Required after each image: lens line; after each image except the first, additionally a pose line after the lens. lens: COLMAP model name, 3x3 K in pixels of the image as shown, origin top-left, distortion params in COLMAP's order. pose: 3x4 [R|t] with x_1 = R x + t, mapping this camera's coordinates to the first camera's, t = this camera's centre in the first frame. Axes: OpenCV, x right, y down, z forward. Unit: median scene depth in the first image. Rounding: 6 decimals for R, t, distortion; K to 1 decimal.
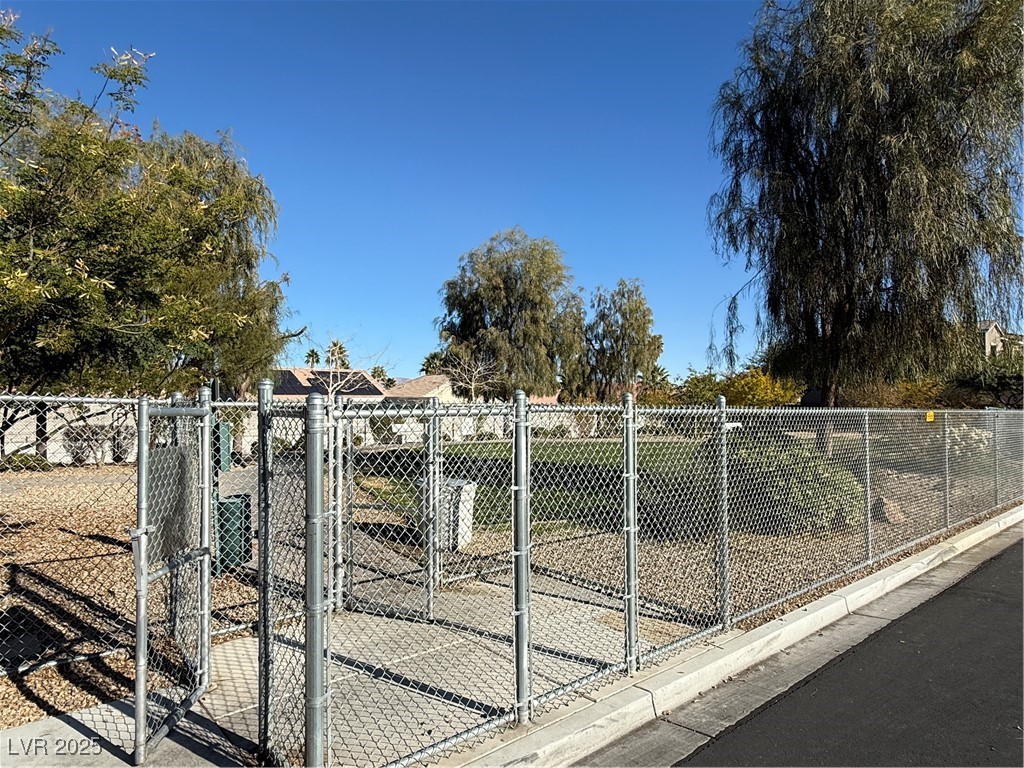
lens RADIAL K [[626.4, 0, 512.3], [0, 626.4, 385.8], [0, 0, 1]] dist [-0.000305, -0.000003]
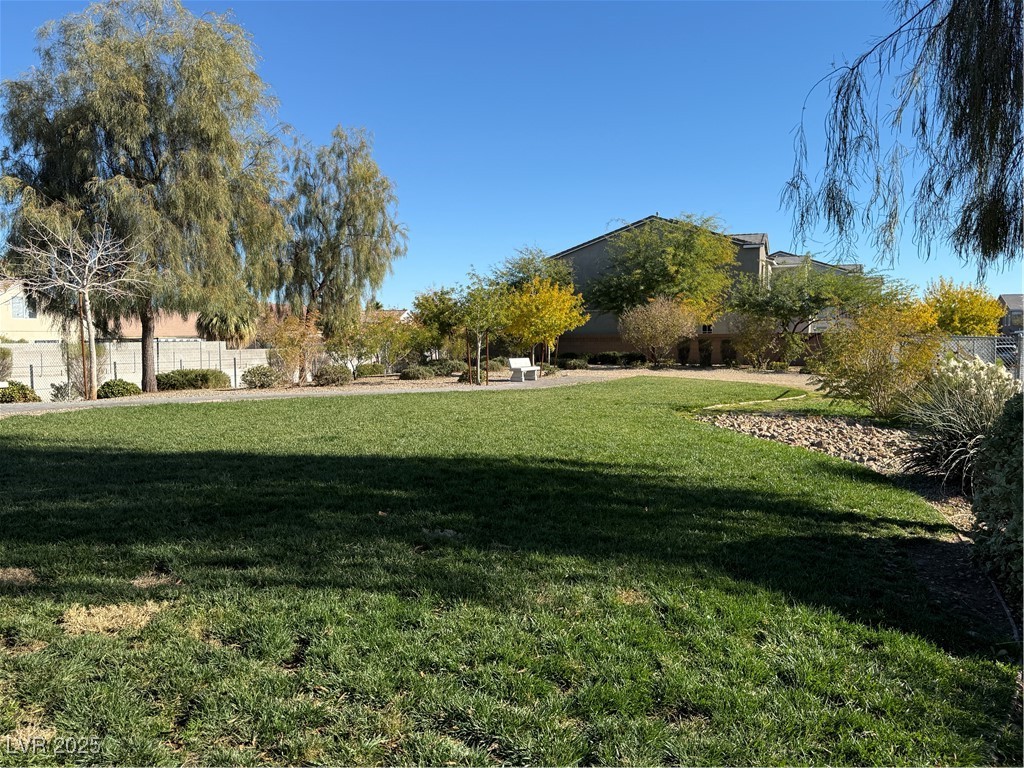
lens RADIAL K [[803.9, 0, 511.9], [0, 803.9, 387.4], [0, 0, 1]] dist [0.000098, 0.002222]
pose [[0.890333, -0.024266, 0.454664, -0.046827], [-0.017950, 0.995932, 0.088305, 0.013901], [-0.454957, -0.086782, 0.886275, 0.243331]]
